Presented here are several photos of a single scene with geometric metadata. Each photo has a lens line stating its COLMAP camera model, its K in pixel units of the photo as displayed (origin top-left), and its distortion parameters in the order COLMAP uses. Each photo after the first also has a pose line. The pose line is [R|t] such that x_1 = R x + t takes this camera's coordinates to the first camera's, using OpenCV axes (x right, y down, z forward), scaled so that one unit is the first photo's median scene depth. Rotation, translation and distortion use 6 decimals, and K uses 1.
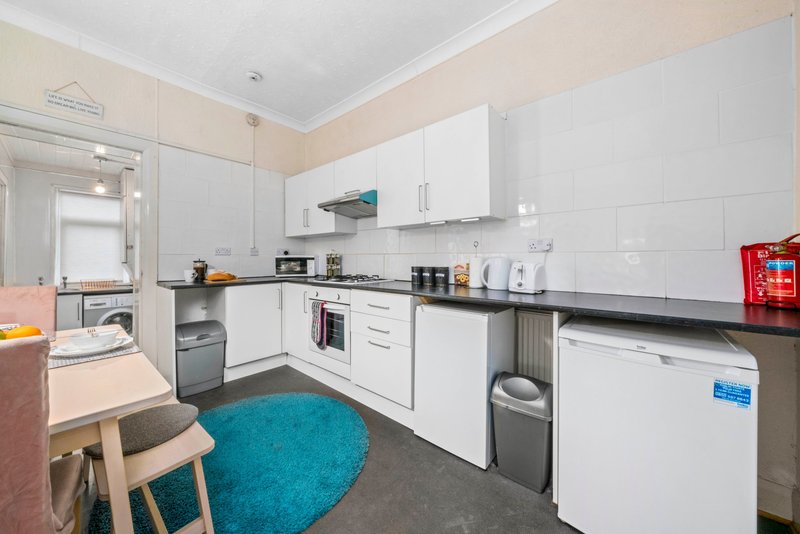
lens RADIAL K [[276.9, 0, 387.2], [0, 276.9, 261.1], [0, 0, 1]] dist [-0.006856, 0.000636]
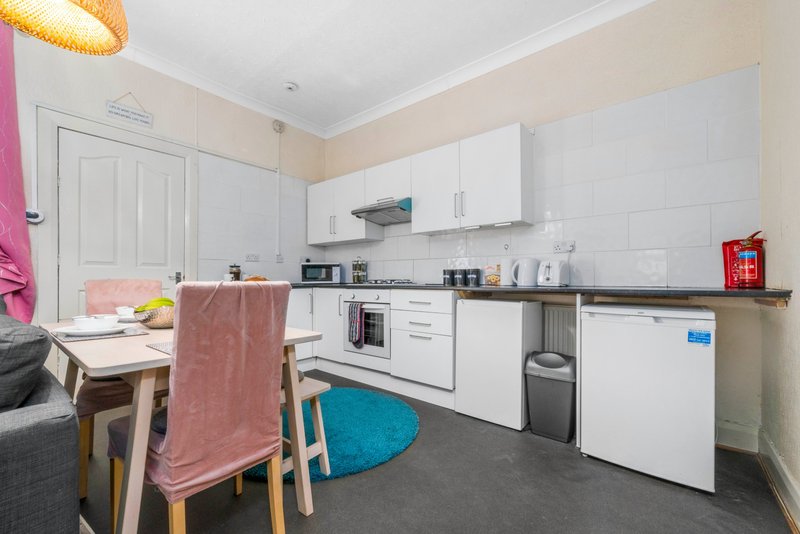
lens RADIAL K [[326.9, 0, 386.7], [0, 326.9, 283.1], [0, 0, 1]] dist [0.002033, -0.000724]
pose [[0.999649, -0.000908, 0.026481, -0.187996], [0.000832, 0.999996, 0.002878, 0.077224], [-0.026483, -0.002855, 0.999645, -0.290146]]
